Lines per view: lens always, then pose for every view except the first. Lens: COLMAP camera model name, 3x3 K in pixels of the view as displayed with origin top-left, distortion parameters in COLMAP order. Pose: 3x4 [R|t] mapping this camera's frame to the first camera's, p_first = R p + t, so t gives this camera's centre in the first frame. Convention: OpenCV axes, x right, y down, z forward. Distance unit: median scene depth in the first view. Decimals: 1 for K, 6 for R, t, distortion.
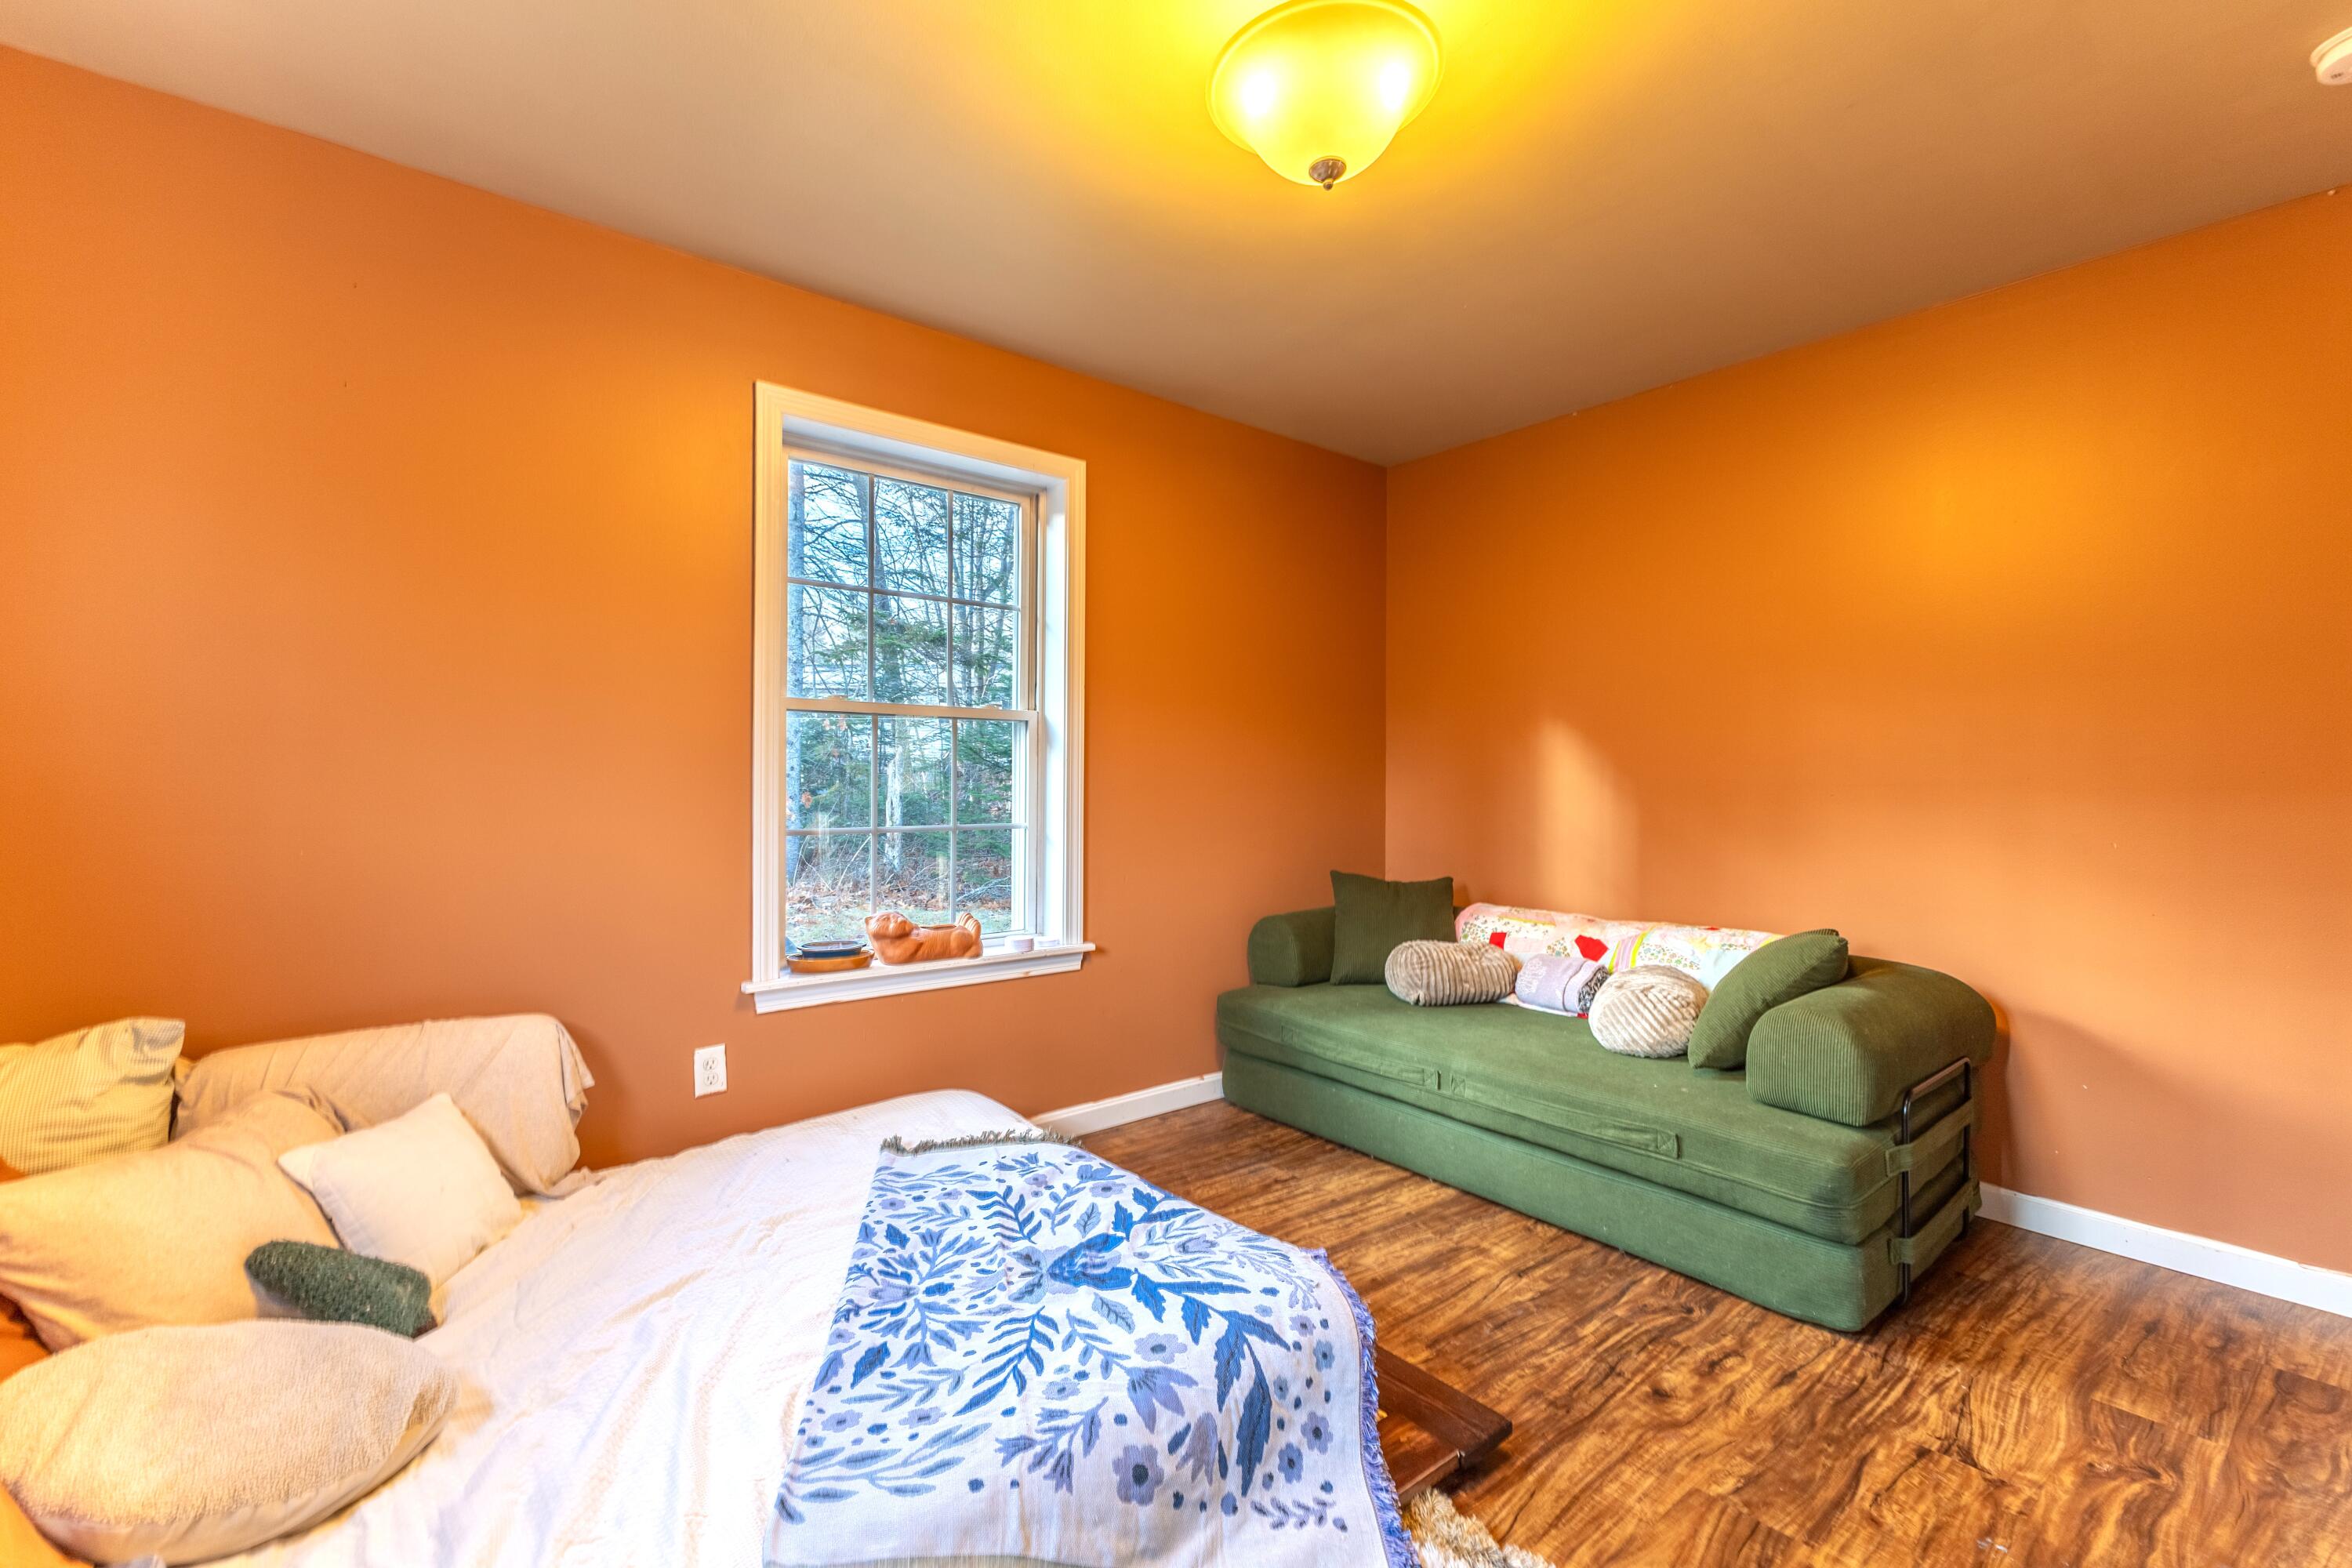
lens RADIAL K [[1037.1, 0, 1159.2], [0, 1037.1, 781.2], [0, 0, 1]] dist [0.005713, 0.000248]
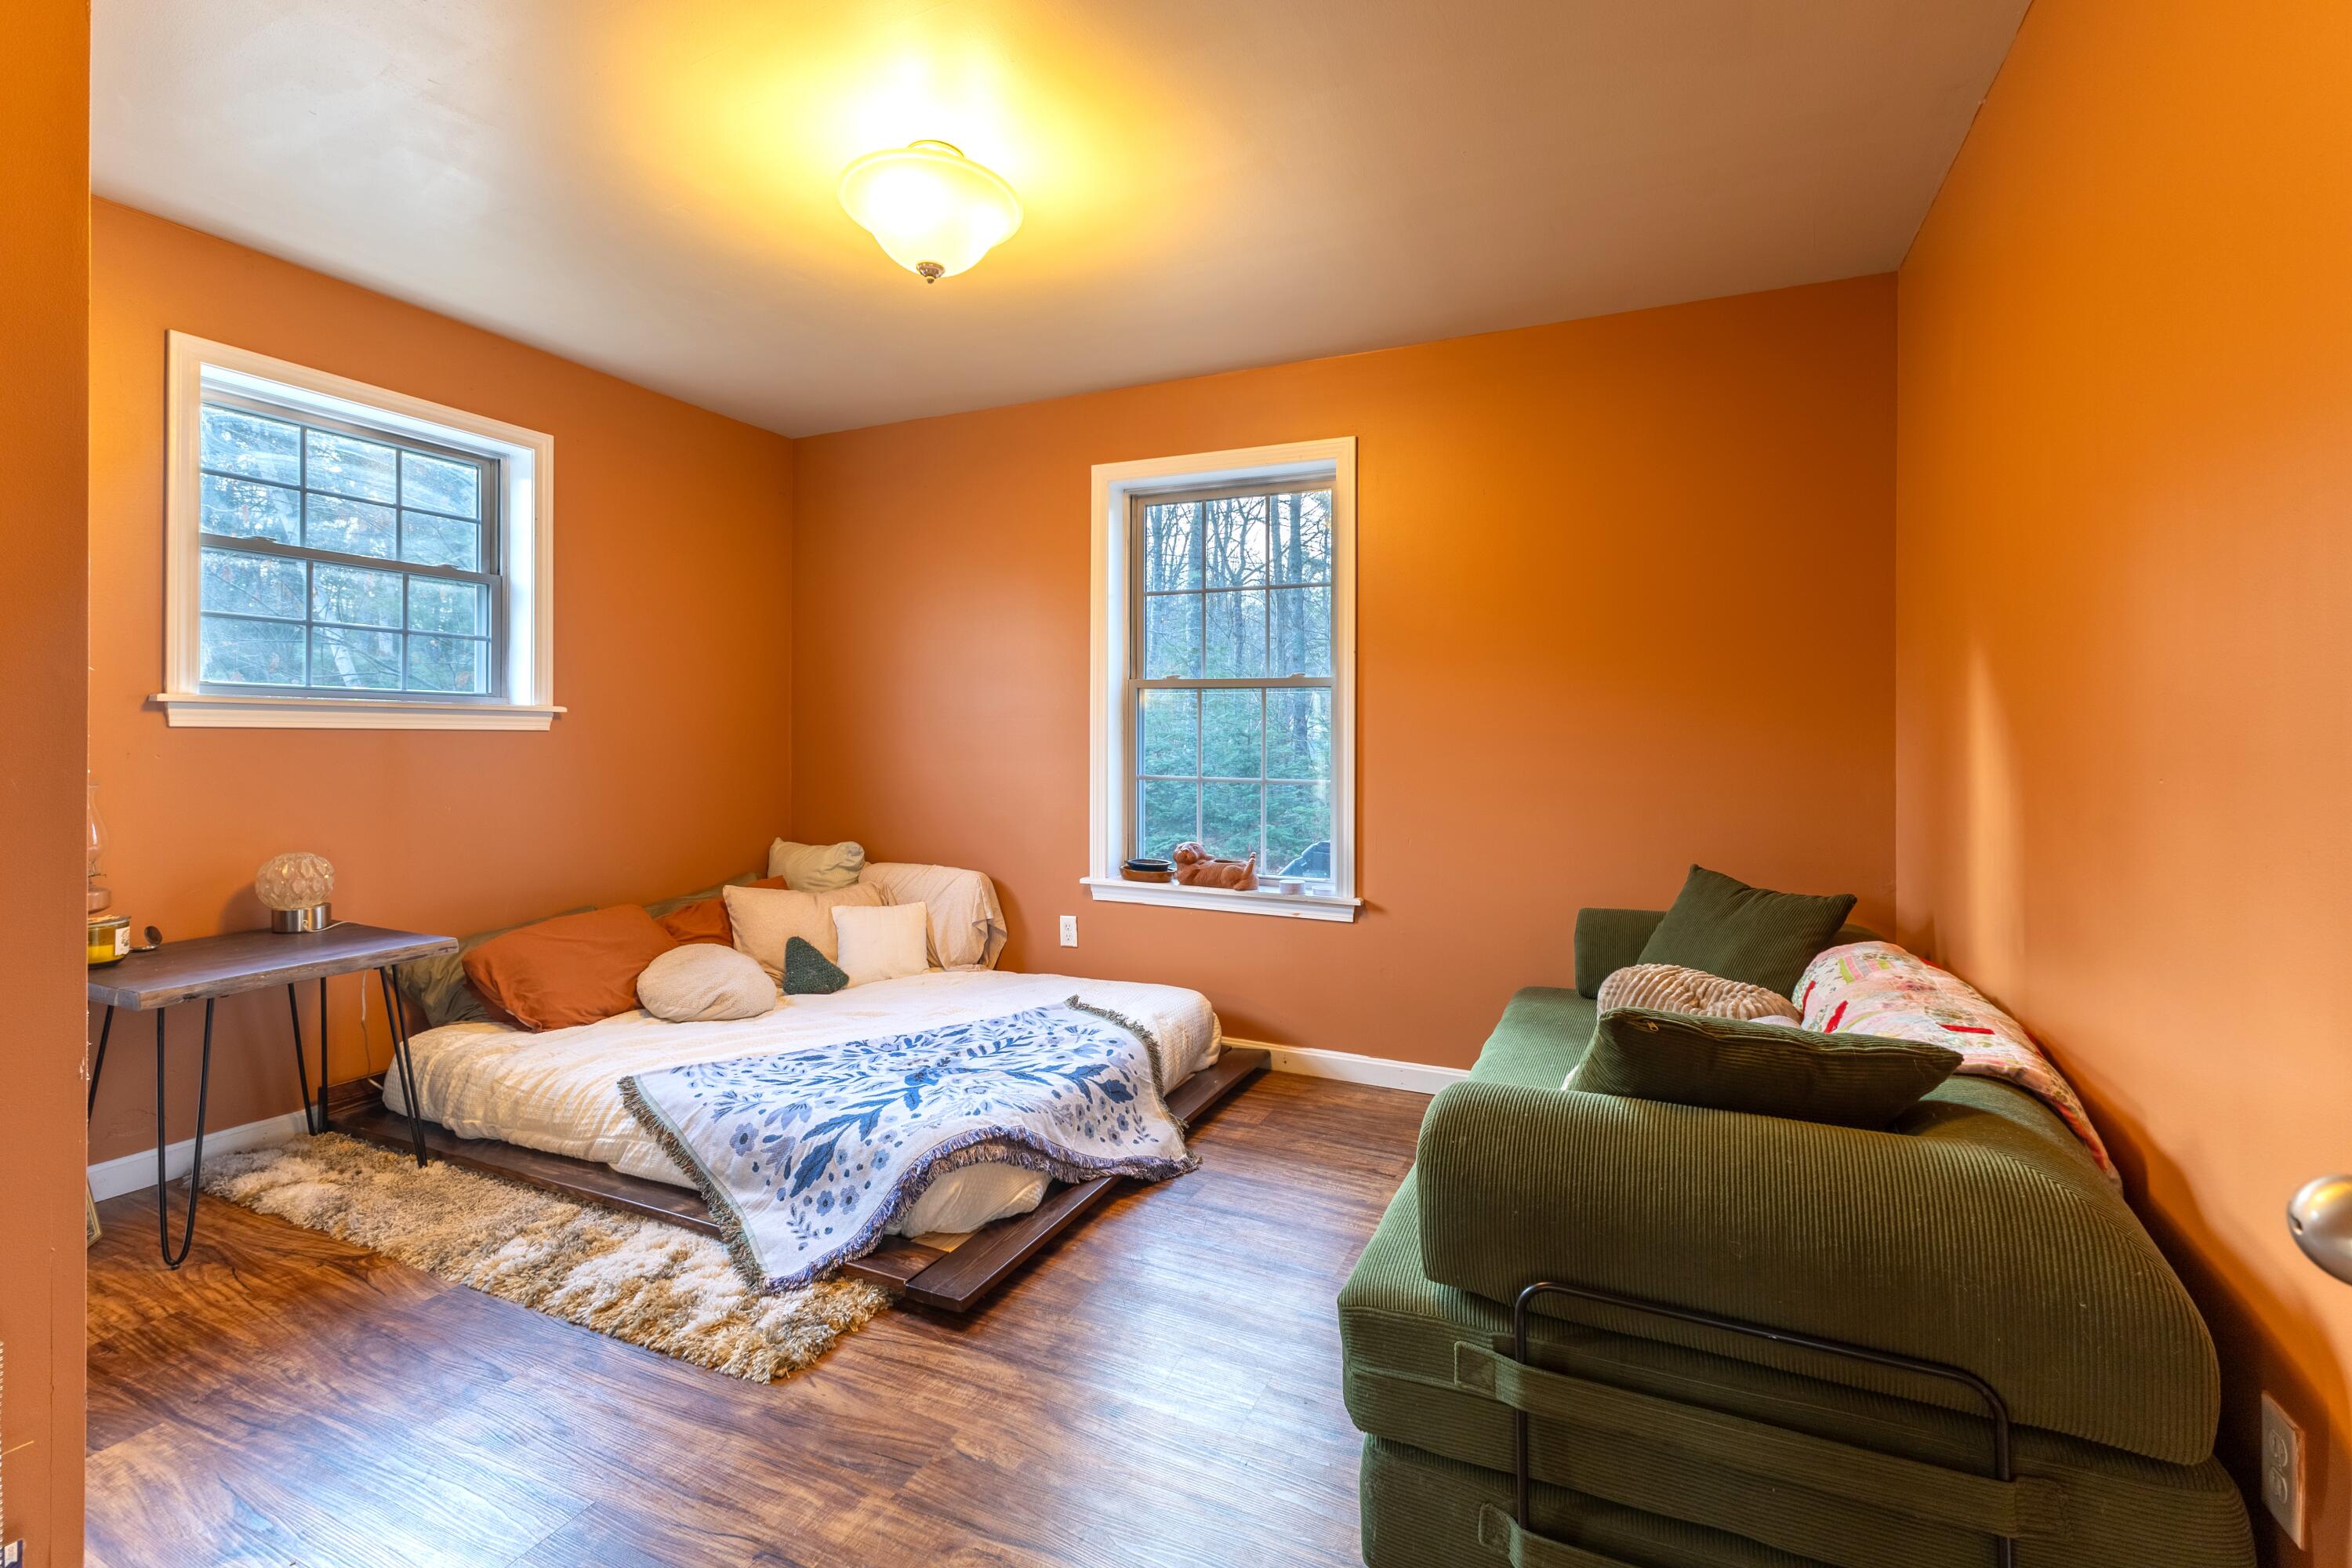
lens RADIAL K [[1037.1, 0, 1159.2], [0, 1037.1, 781.2], [0, 0, 1]] dist [0.005713, 0.000248]
pose [[0.419071, 0.037870, -0.907164, 1.508153], [-0.012740, 0.999277, 0.035830, 0.012626], [0.907864, -0.003458, 0.419250, 0.769112]]
